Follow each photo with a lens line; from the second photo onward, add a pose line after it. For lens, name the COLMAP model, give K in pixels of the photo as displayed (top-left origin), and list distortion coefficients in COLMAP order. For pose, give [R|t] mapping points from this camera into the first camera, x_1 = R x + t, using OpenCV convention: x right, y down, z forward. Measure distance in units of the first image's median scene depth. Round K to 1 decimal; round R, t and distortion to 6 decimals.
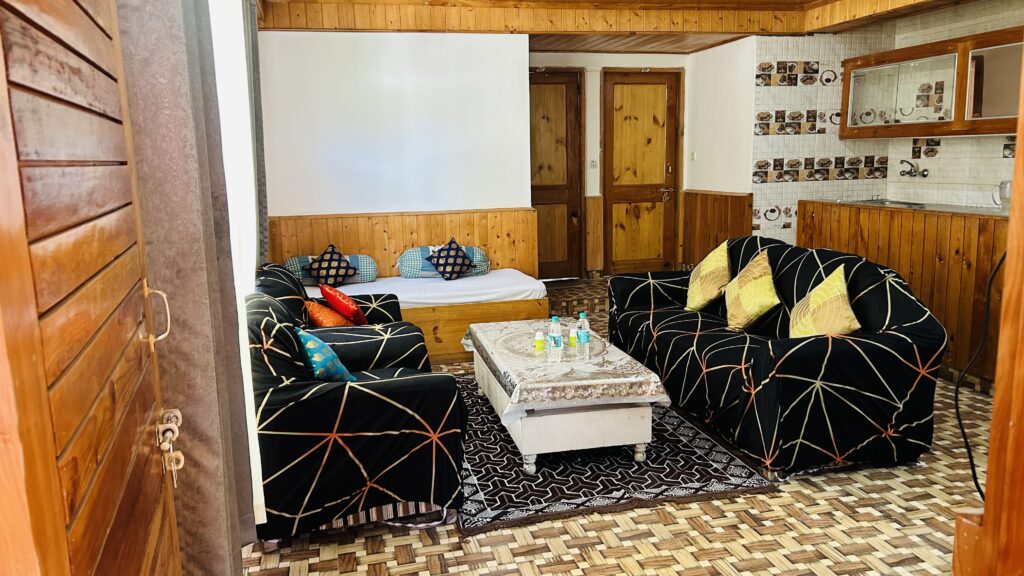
lens RADIAL K [[765.1, 0, 513.6], [0, 765.1, 285.1], [0, 0, 1]] dist [0.045437, -0.043870]
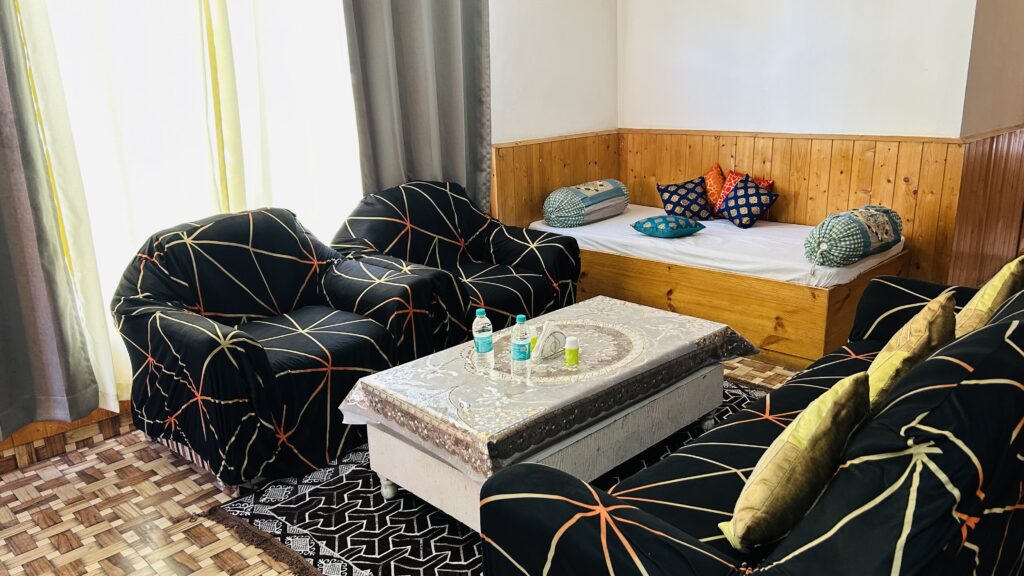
lens RADIAL K [[765.1, 0, 511.9], [0, 765.1, 294.4], [0, 0, 1]] dist [0.045437, -0.043870]
pose [[0.526087, 0.242887, -0.815008, 0.485784], [-0.120545, 0.969969, 0.211257, -0.092819], [0.841844, -0.012894, 0.539567, 0.506693]]
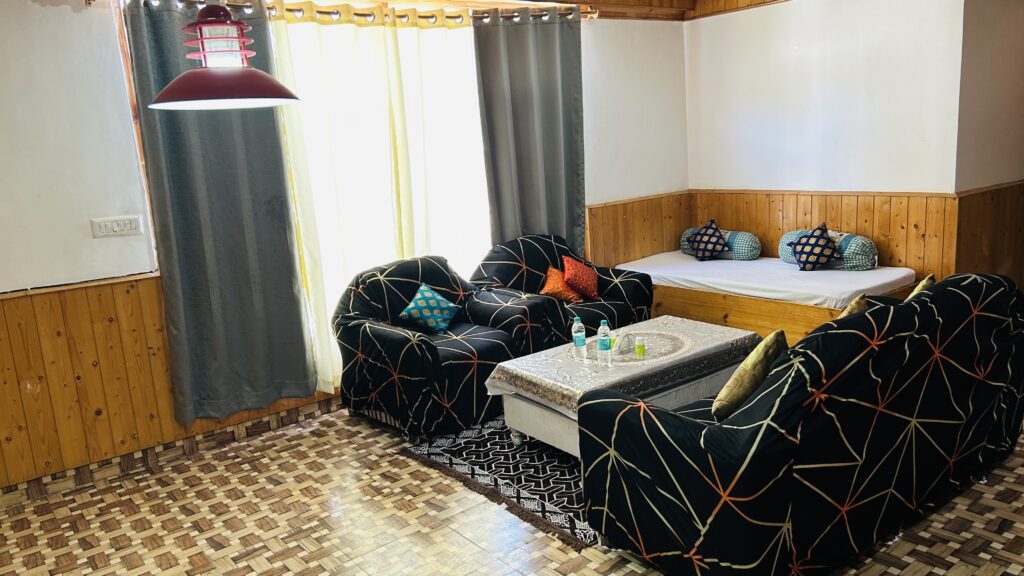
lens RADIAL K [[765.1, 0, 510.0], [0, 765.1, 286.4], [0, 0, 1]] dist [0.045437, -0.043870]
pose [[0.416164, 0.171102, -0.893046, 0.728725], [-0.090542, 0.985053, 0.146536, -0.111599], [0.904770, 0.019875, 0.425436, 0.367113]]
